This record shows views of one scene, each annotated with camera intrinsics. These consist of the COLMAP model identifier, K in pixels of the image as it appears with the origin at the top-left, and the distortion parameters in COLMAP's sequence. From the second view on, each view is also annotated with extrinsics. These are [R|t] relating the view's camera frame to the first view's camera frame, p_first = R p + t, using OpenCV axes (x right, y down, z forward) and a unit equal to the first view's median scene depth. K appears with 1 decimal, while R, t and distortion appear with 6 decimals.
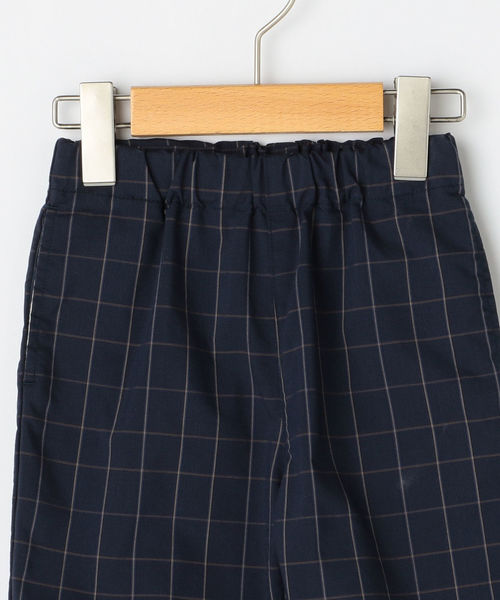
lens RADIAL K [[1671.6, 0, 250.6], [0, 1671.6, 299.2], [0, 0, 1]] dist [-0.020595, 0.000000]
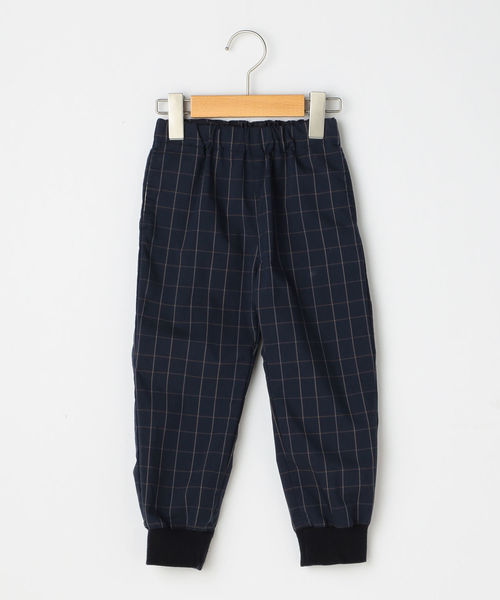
lens RADIAL K [[1552.7, 0, 249.5], [0, 1552.7, 301.6], [0, 0, 1]] dist [-0.016544, 0.000000]
pose [[0.999949, 0.008047, 0.006163, -0.004364], [-0.008145, 0.999840, 0.015934, 0.114146], [-0.006034, -0.015983, 0.999854, -1.075971]]
